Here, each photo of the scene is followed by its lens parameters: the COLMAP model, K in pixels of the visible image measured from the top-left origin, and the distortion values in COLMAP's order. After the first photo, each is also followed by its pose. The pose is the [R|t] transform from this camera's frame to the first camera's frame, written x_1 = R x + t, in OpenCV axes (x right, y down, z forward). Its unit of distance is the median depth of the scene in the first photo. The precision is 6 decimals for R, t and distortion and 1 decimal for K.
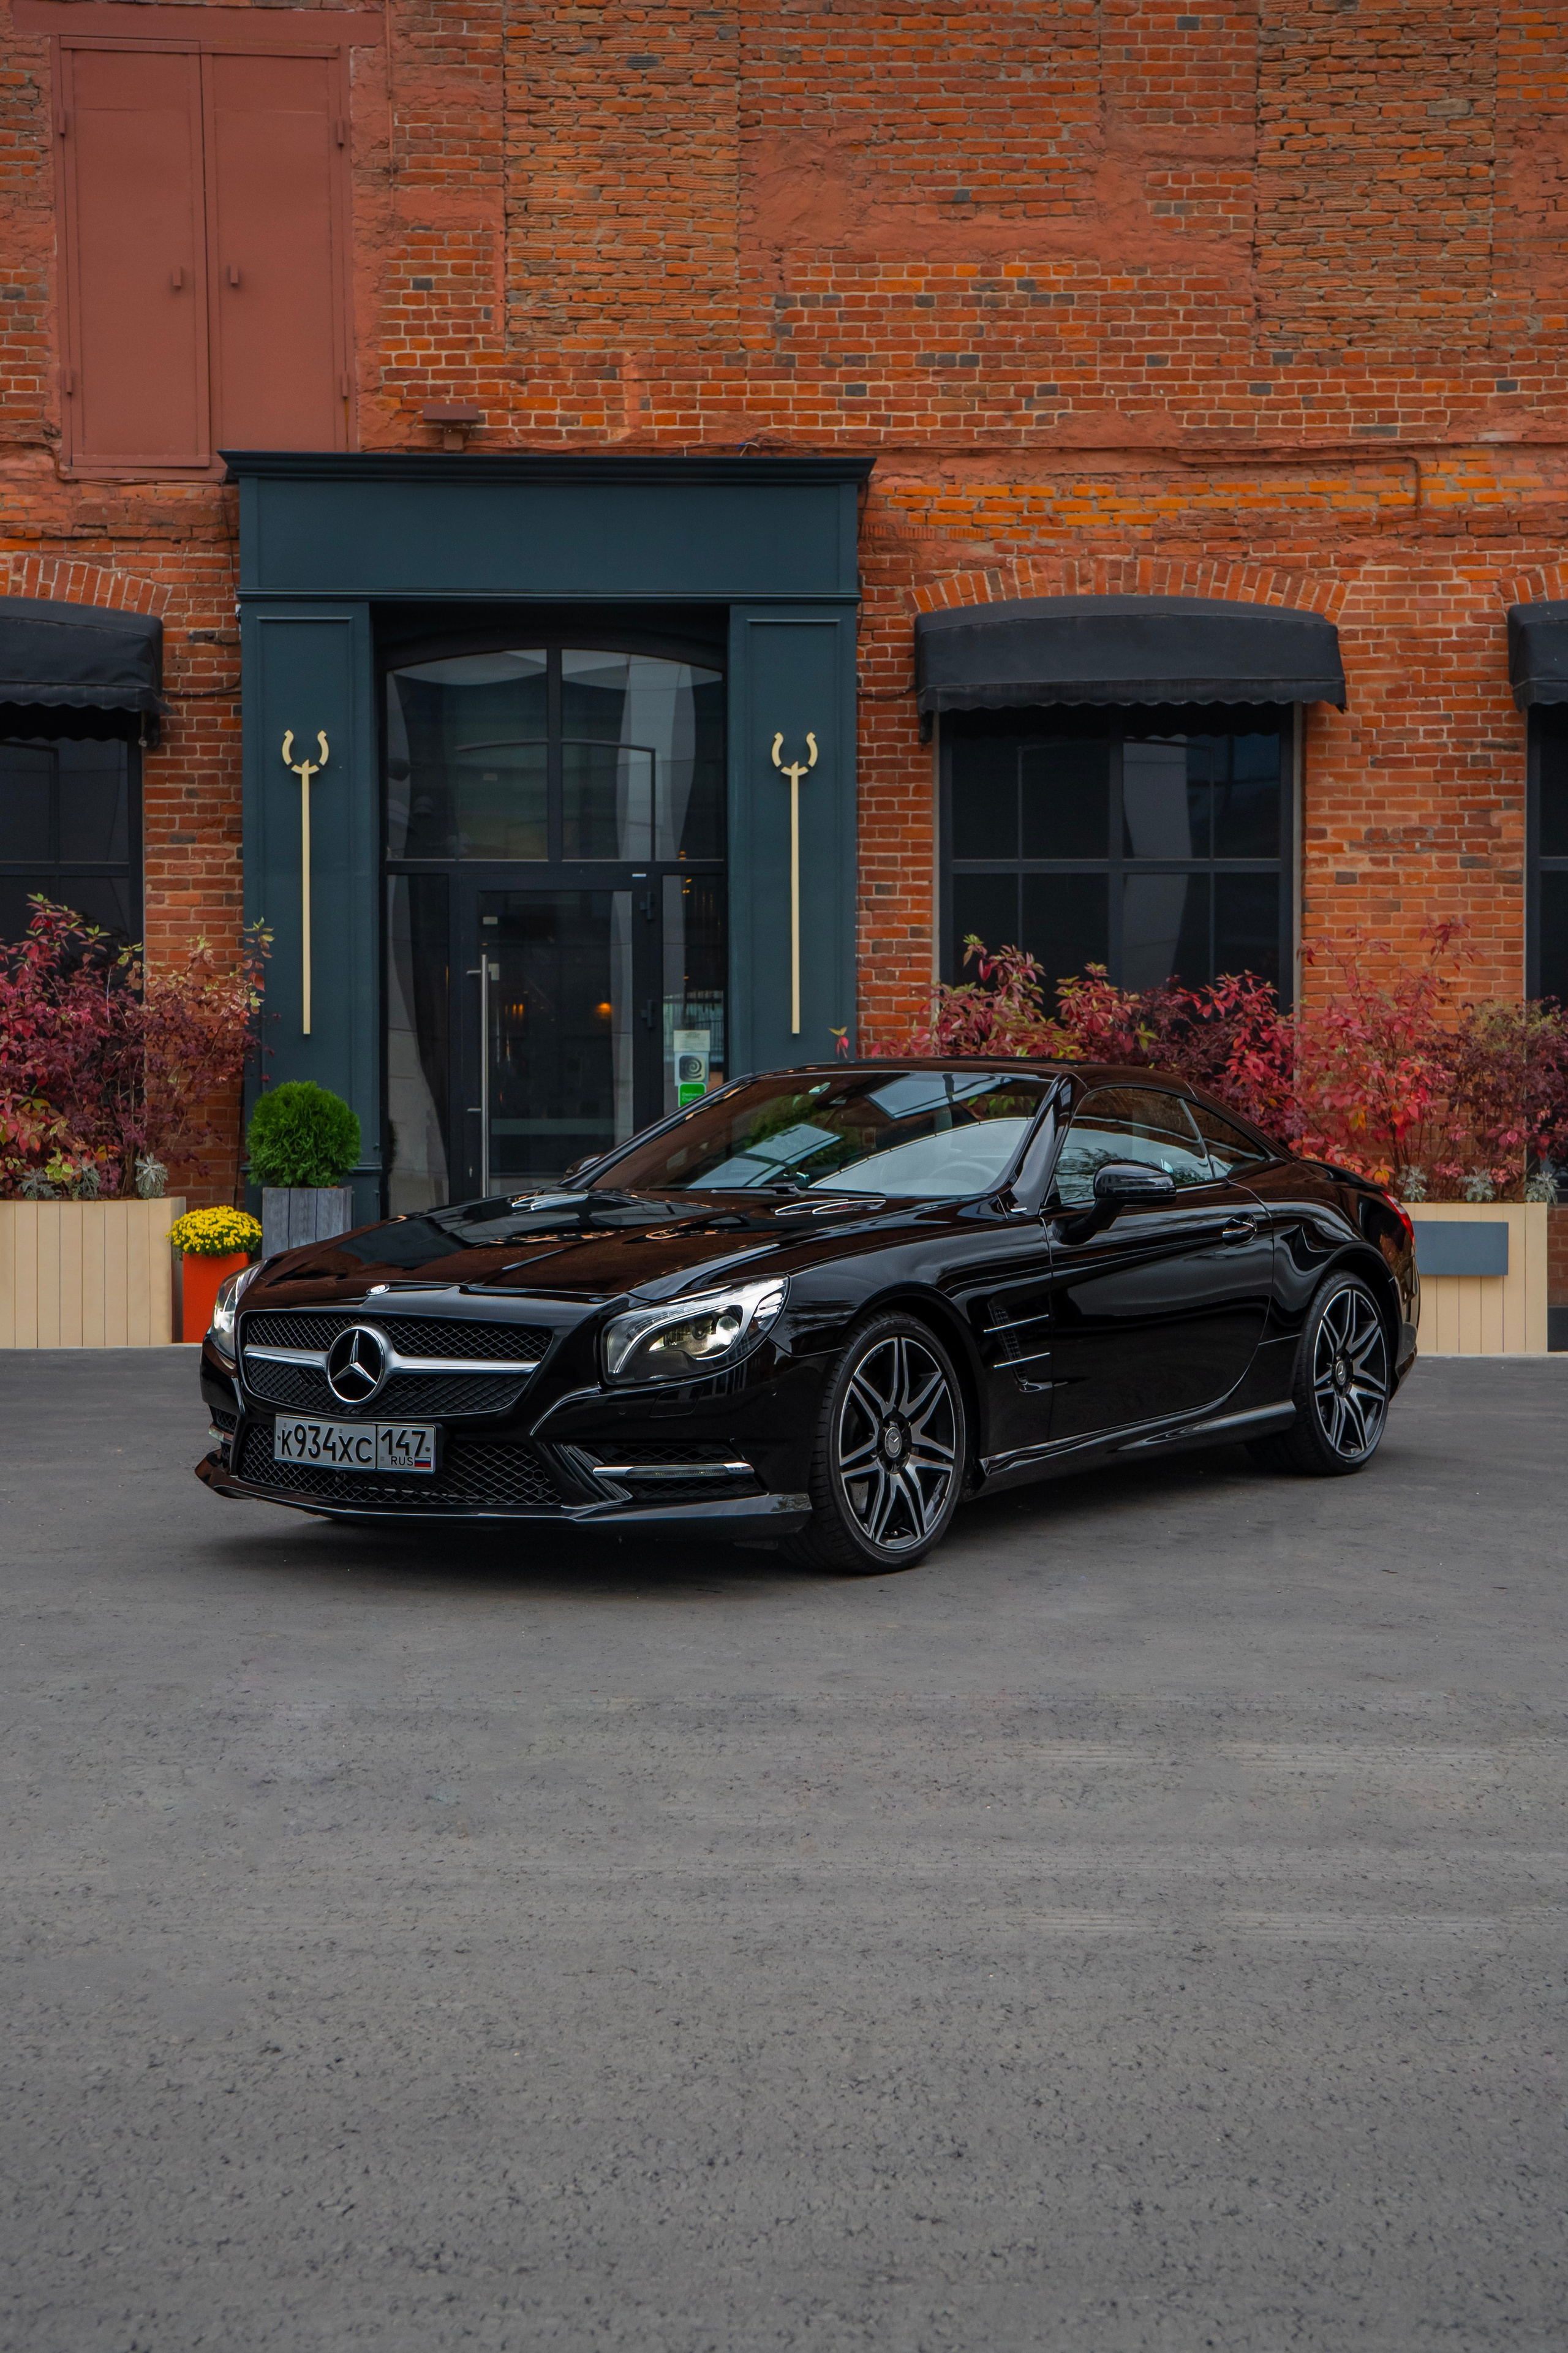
lens RADIAL K [[2999.0, 0, 776.5], [0, 2999.0, 1158.3], [0, 0, 1]] dist [0.177740, 0.000000]
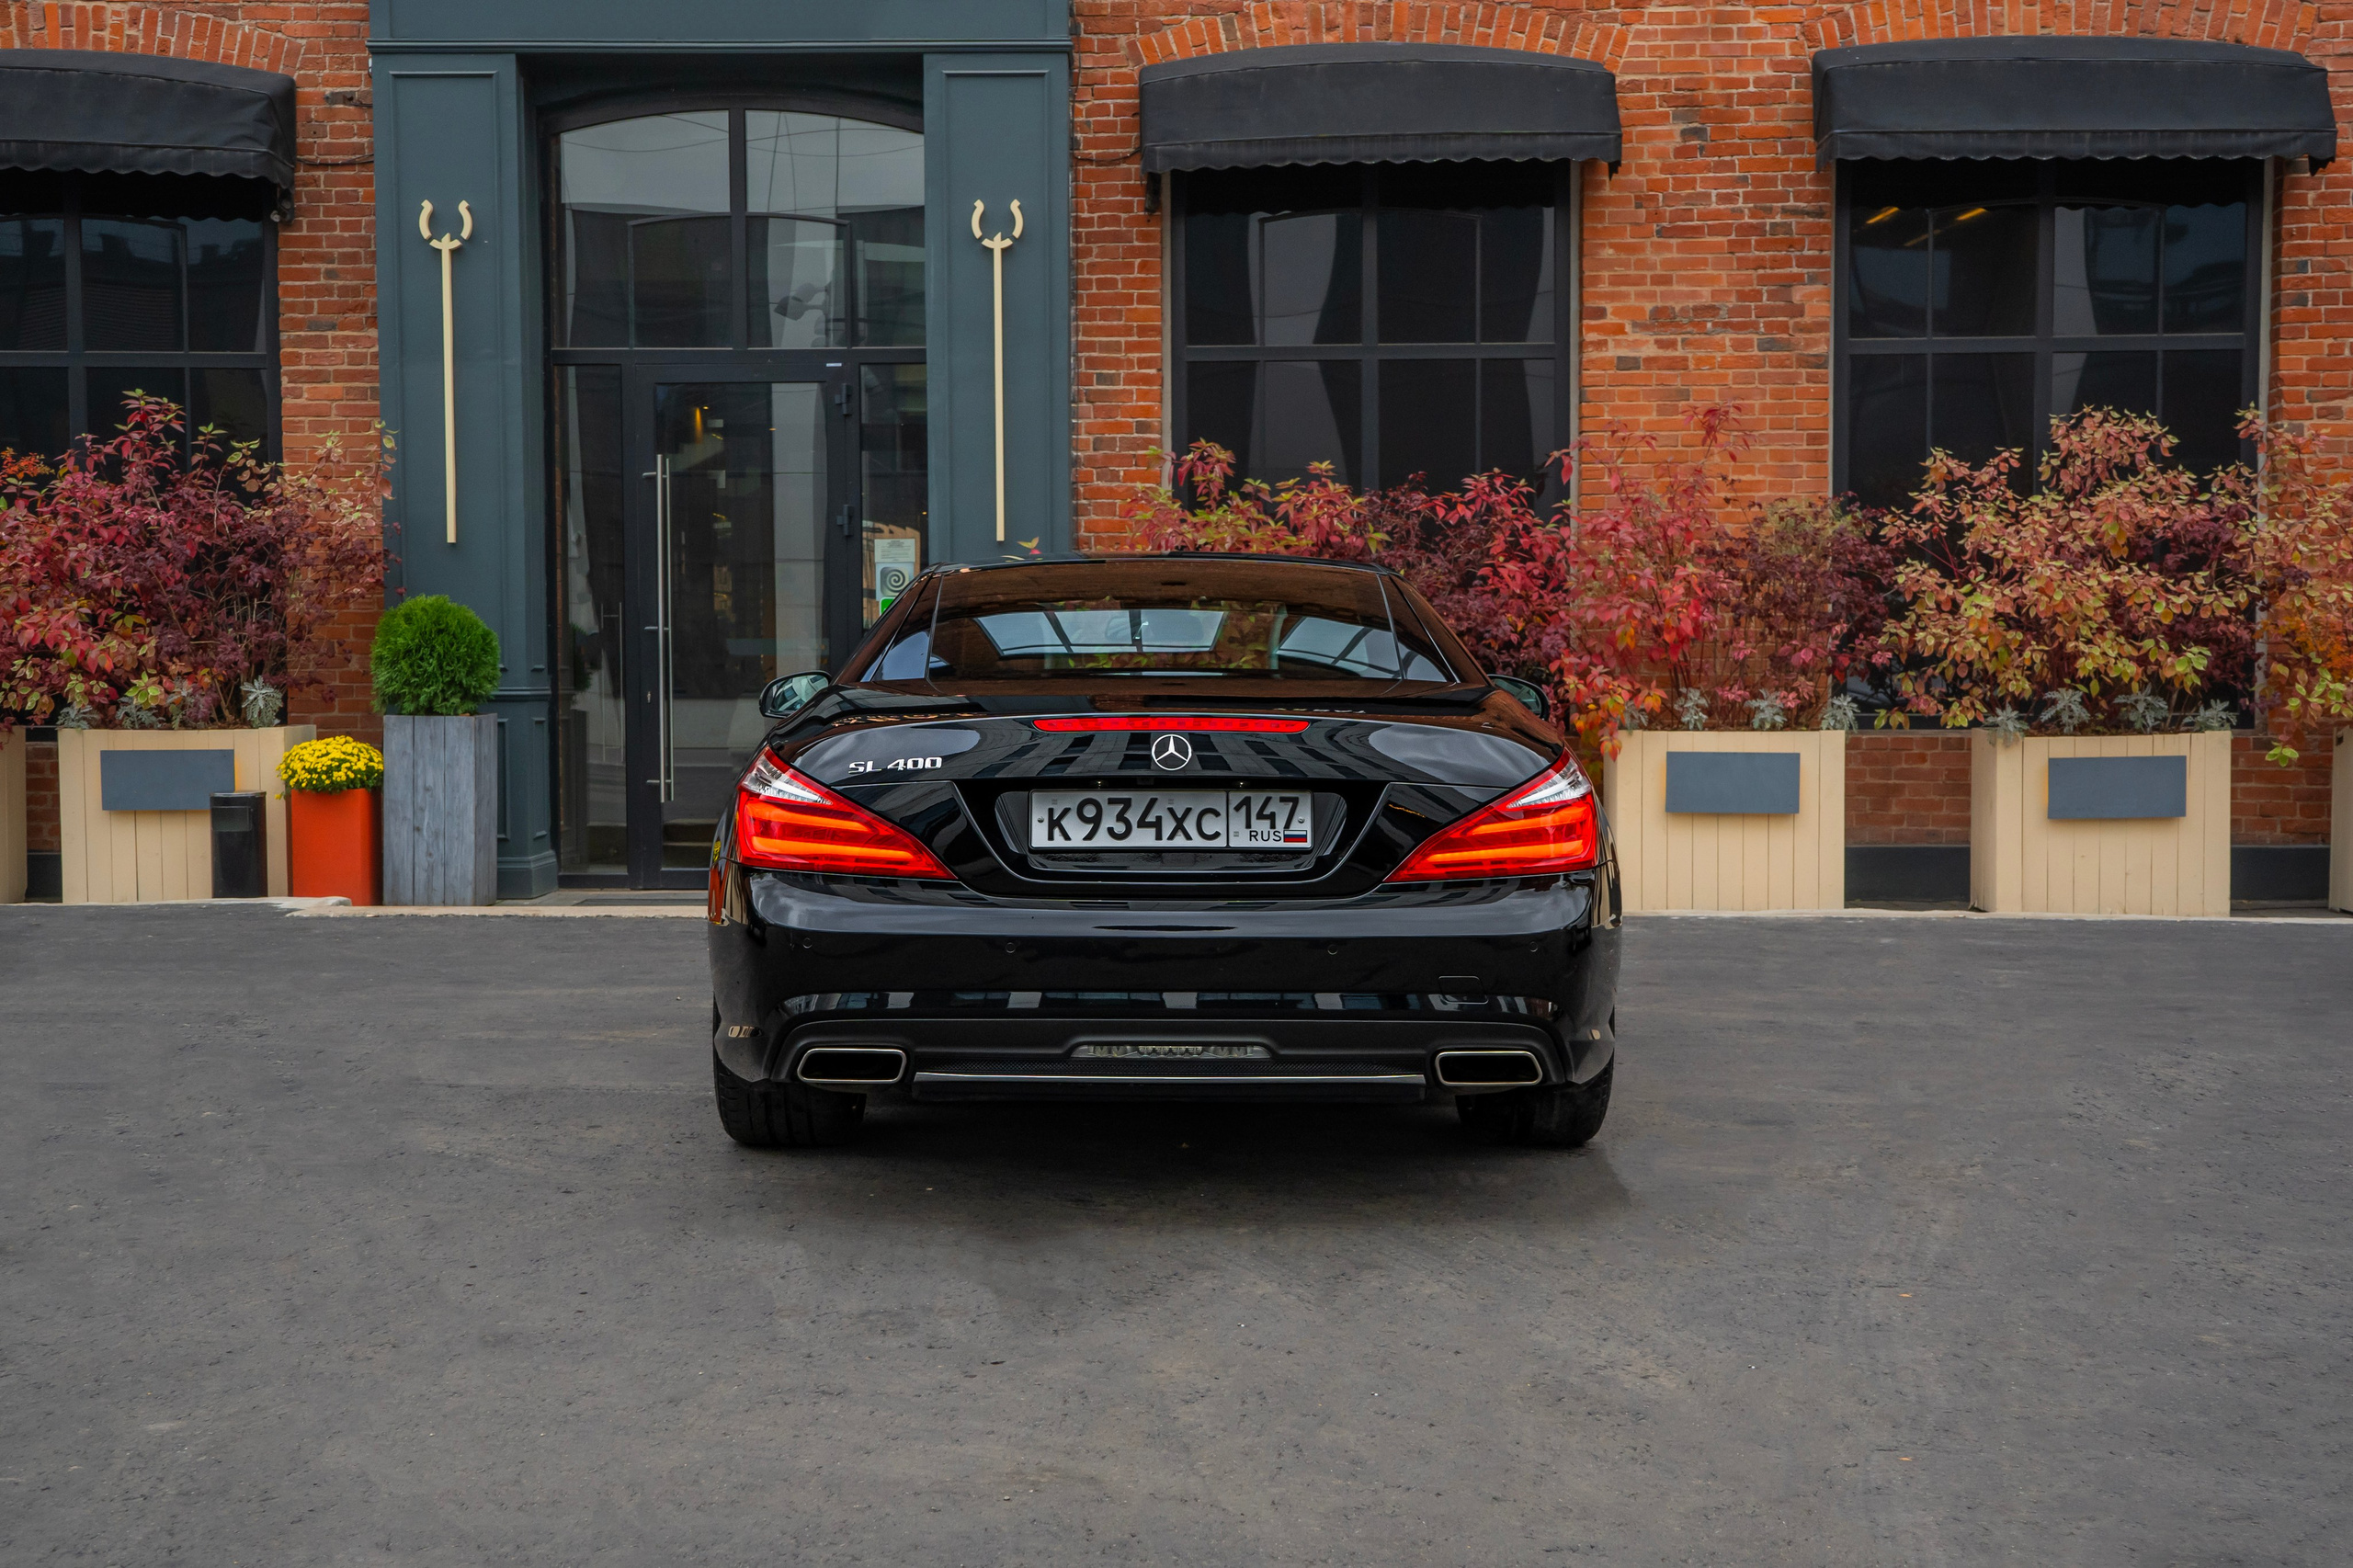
lens RADIAL K [[2655.0, 0, 1150.4], [0, 2655.0, 760.3], [0, 0, 1]] dist [0.093167, 0.000000]
pose [[0.998969, -0.000106, -0.045405, 0.084508], [0.001550, 0.999494, 0.031784, -0.001569], [0.045379, -0.031822, 0.998463, 0.210352]]
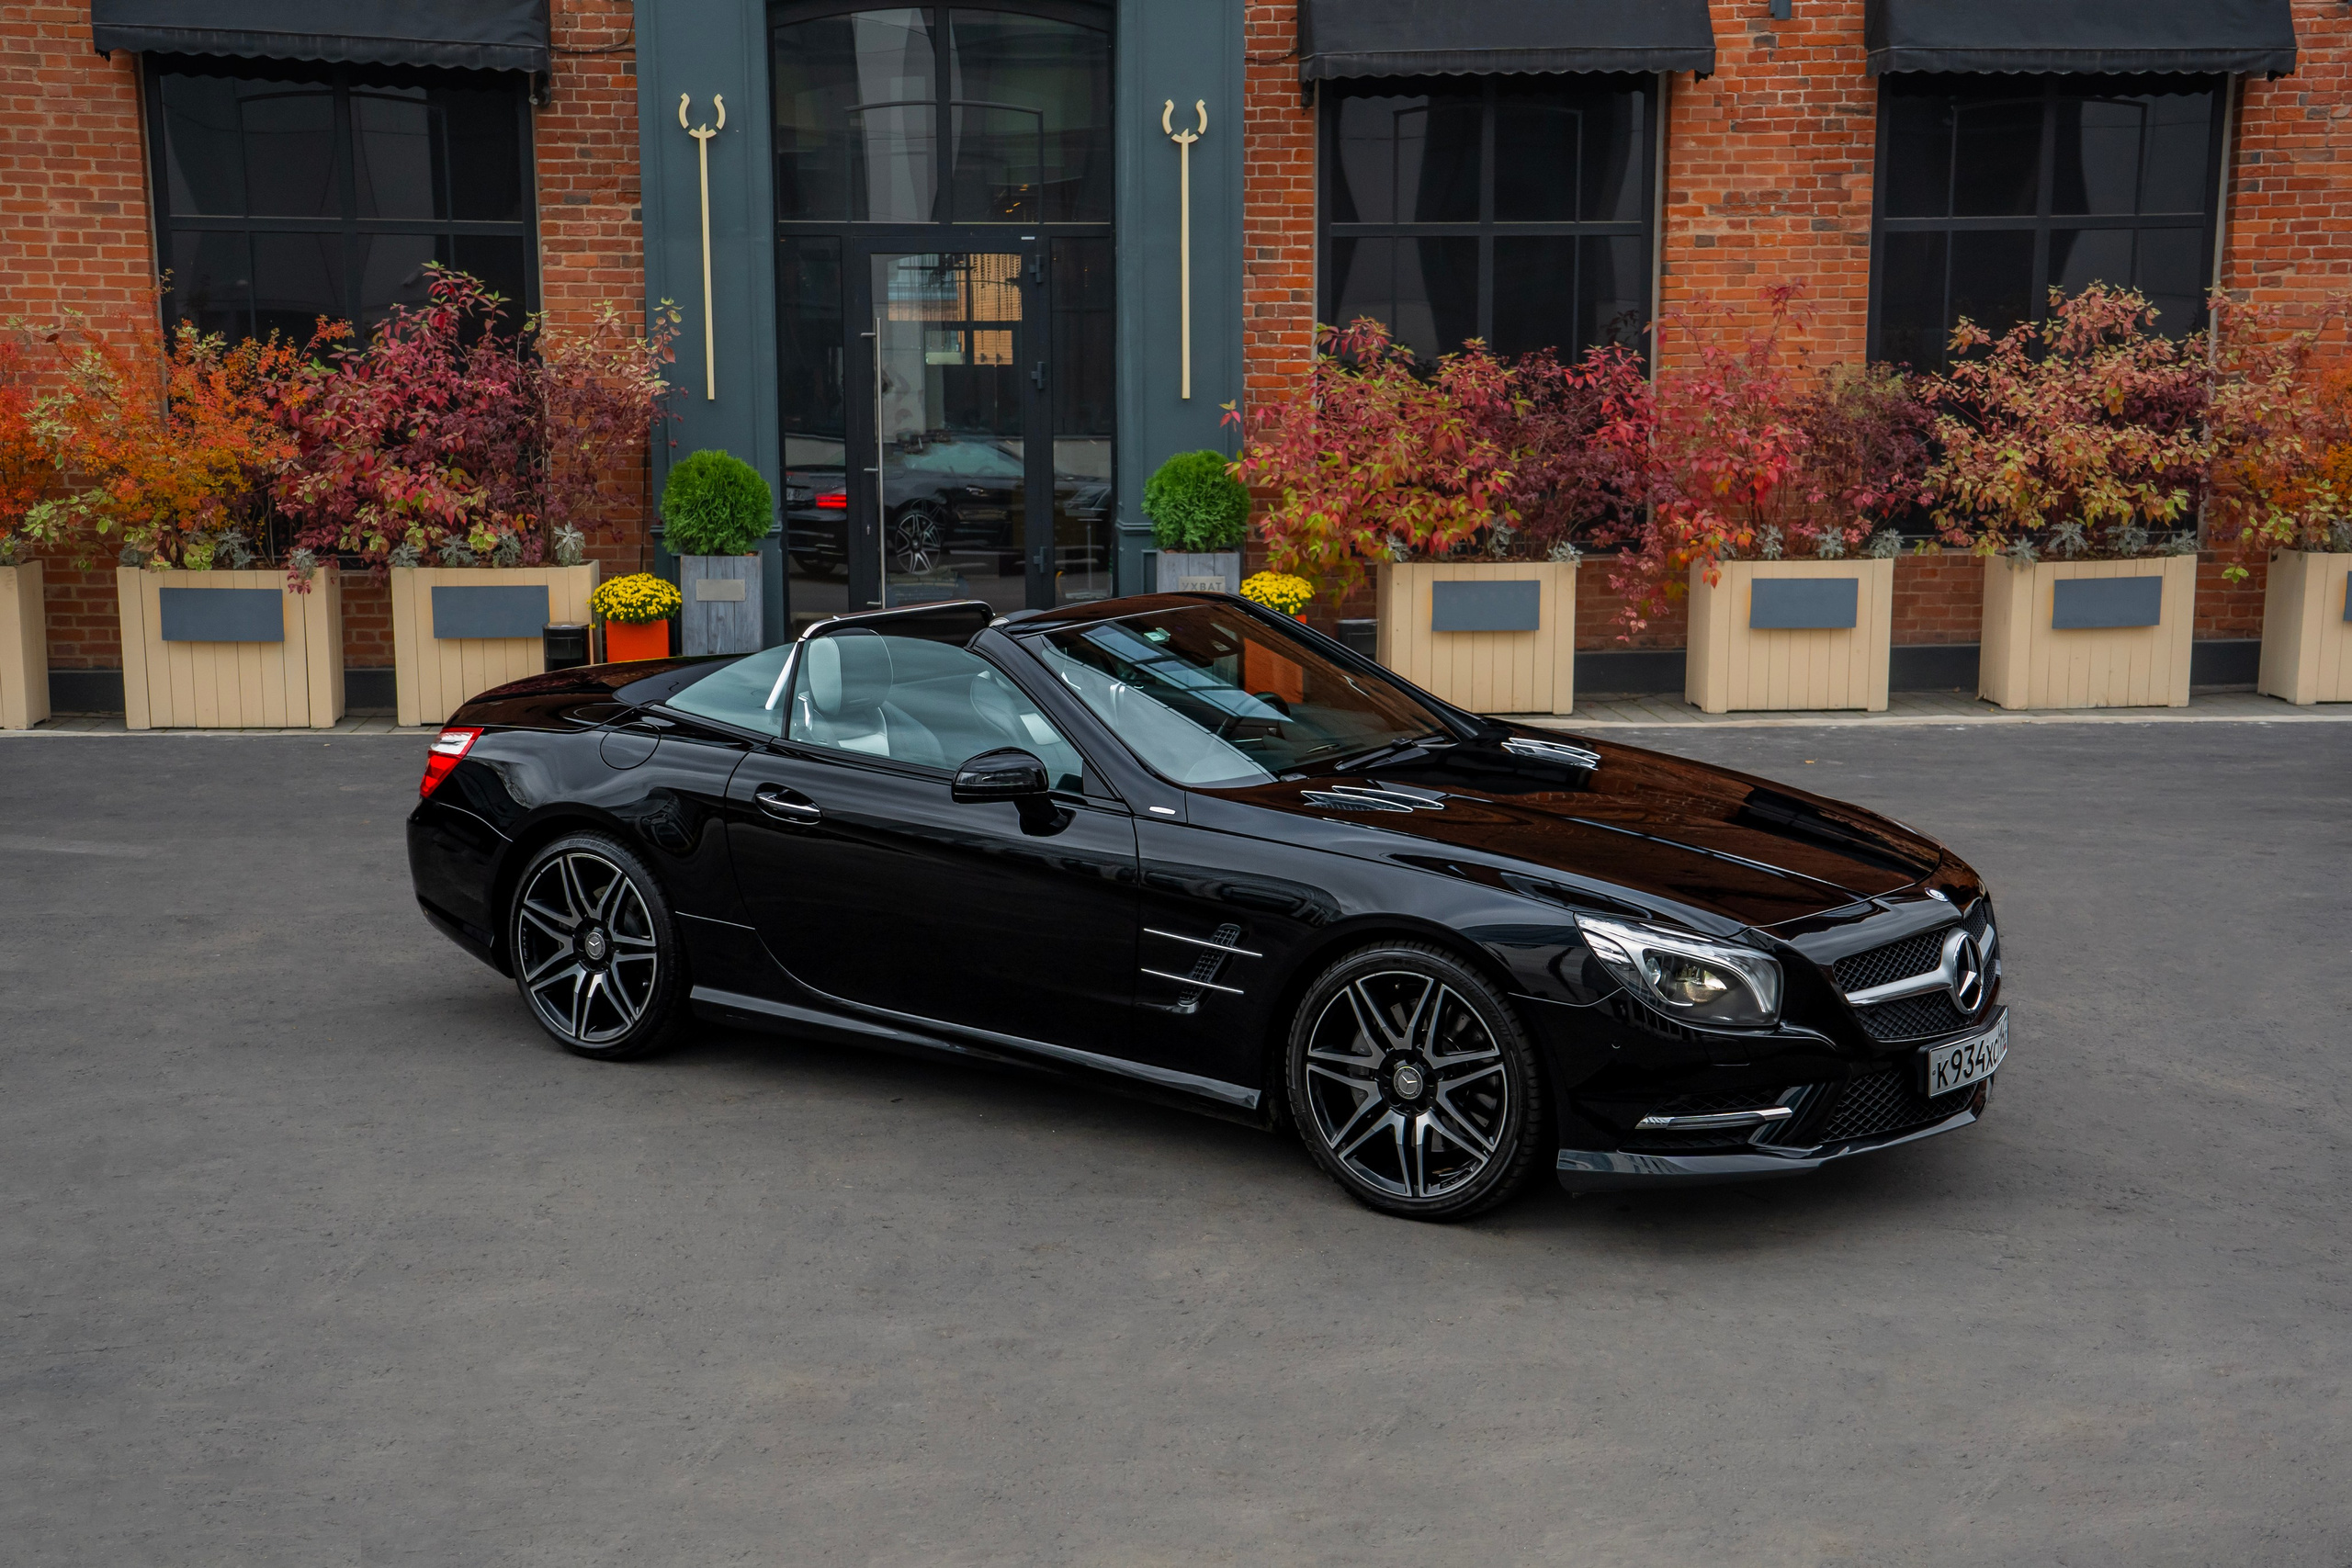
lens RADIAL K [[2771.7, 0, 1180.5], [0, 2771.7, 753.2], [0, 0, 1]] dist [0.176563, 0.000000]
pose [[0.996781, -0.011994, 0.079275, -0.071681], [0.001014, 0.990555, 0.137111, -0.050591], [-0.080171, -0.136589, 0.987378, 0.032089]]
